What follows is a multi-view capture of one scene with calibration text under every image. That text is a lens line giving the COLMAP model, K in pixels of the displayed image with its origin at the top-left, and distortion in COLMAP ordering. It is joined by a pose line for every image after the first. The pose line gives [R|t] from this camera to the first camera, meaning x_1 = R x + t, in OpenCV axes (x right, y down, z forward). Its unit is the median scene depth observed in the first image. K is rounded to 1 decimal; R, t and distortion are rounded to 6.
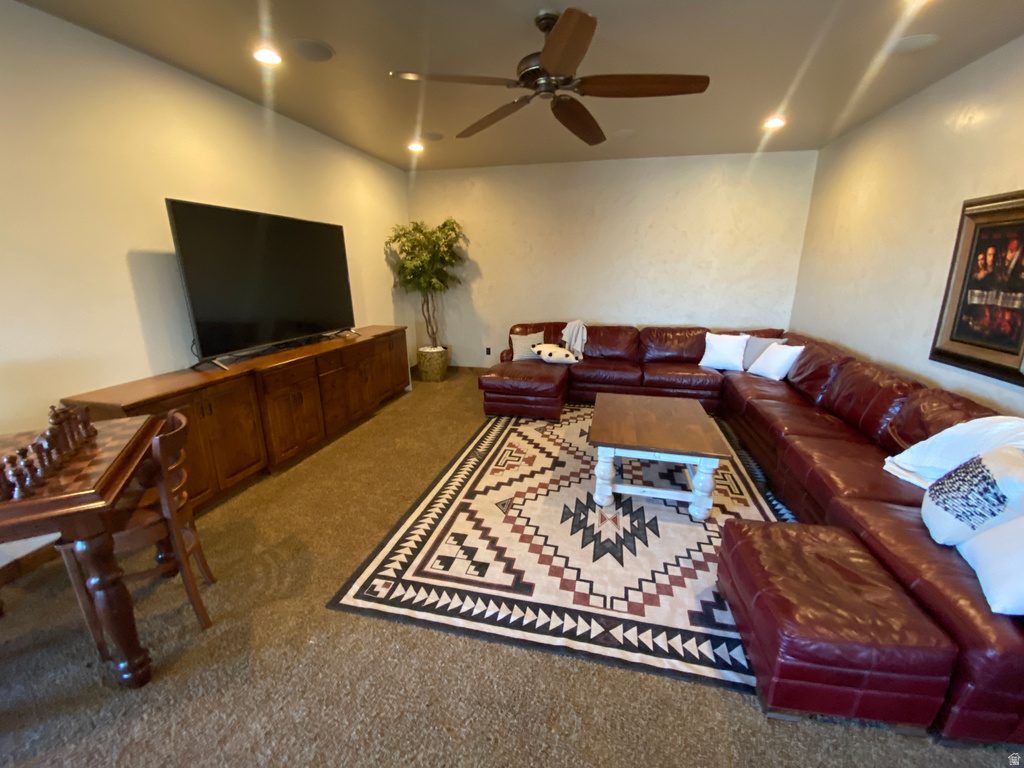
lens RADIAL K [[412.1, 0, 512.0], [0, 412.1, 384.0], [0, 0, 1]] dist [0.112391, 0.000000]
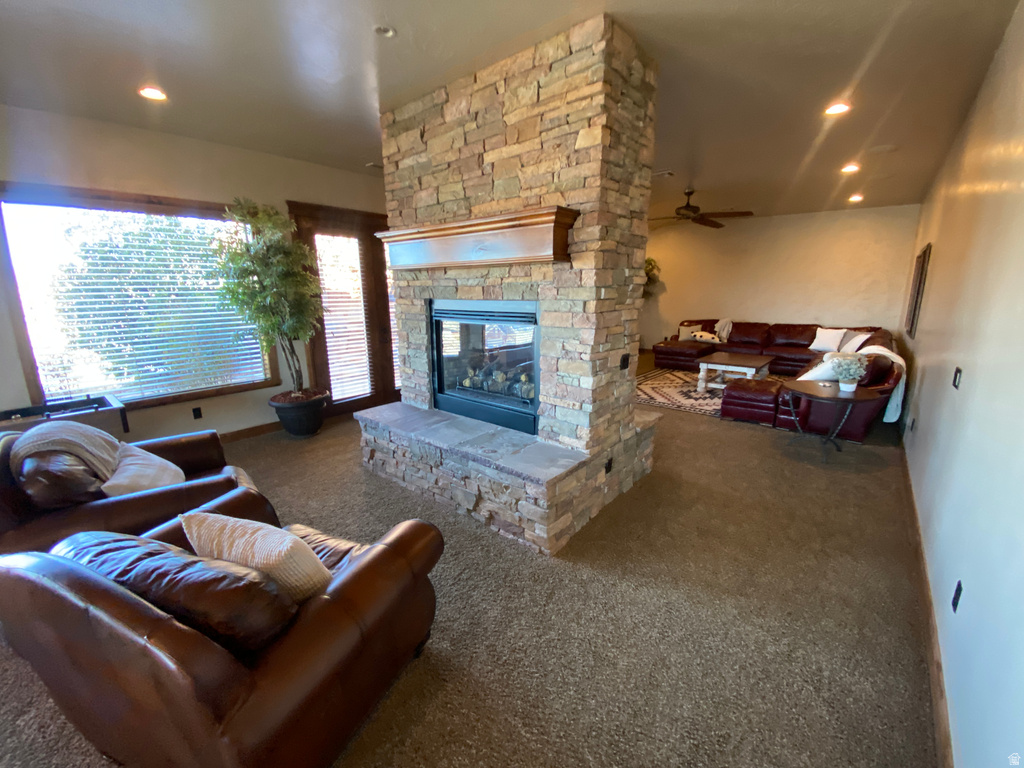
lens RADIAL K [[417.2, 0, 512.0], [0, 417.2, 384.0], [0, 0, 1]] dist [0.000394, 0.000033]
pose [[0.889186, 0.089934, -0.448620, 0.169906], [-0.113107, 0.993267, -0.025065, 0.223841], [0.443345, 0.073030, 0.893371, -0.741240]]
